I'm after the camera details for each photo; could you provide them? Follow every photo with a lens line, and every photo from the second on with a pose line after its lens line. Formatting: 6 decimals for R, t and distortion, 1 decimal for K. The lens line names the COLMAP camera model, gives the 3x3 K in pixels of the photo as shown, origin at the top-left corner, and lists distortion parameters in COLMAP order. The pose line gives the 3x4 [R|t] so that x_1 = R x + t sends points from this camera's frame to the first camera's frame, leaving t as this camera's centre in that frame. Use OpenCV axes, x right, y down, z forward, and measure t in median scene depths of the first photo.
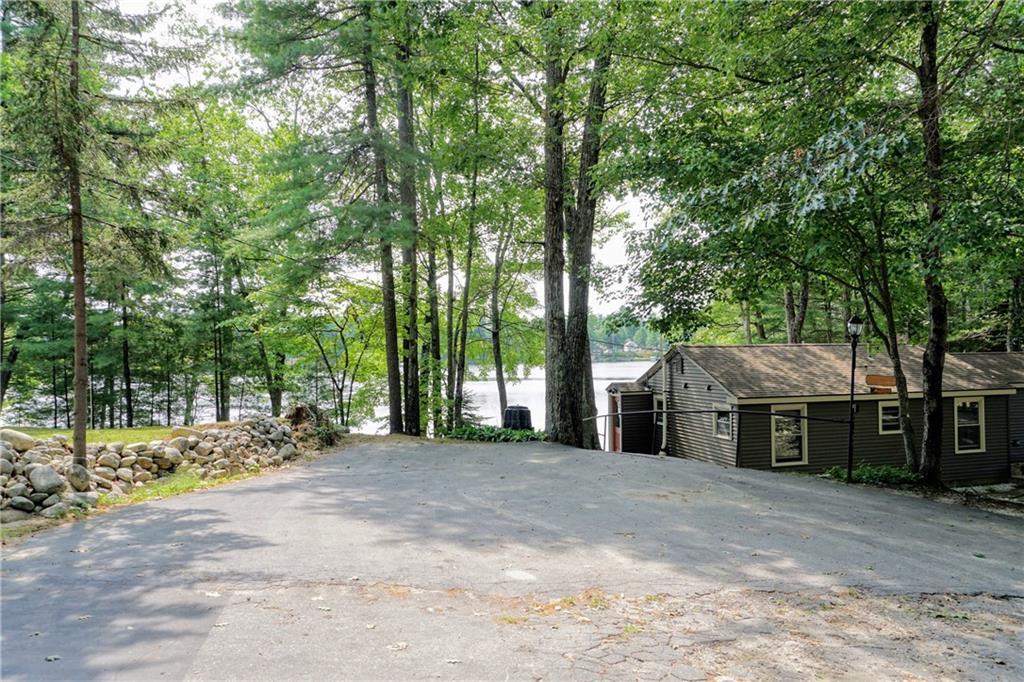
lens RADIAL K [[691.2, 0, 514.1], [0, 691.2, 343.4], [0, 0, 1]] dist [0.001010, 0.001935]
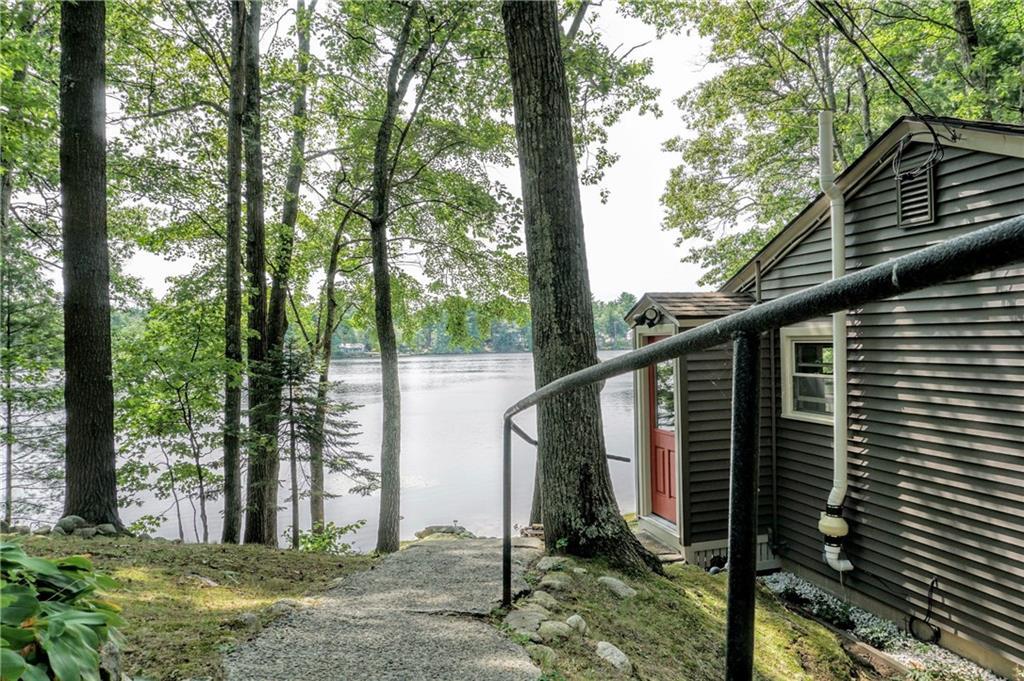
lens RADIAL K [[691.2, 0, 510.8], [0, 691.2, 339.9], [0, 0, 1]] dist [0.001010, 0.001935]
pose [[0.999919, -0.010518, -0.007202, 0.080370], [0.010590, 0.999893, 0.010111, 0.075768], [0.007095, -0.010186, 0.999923, 0.680495]]
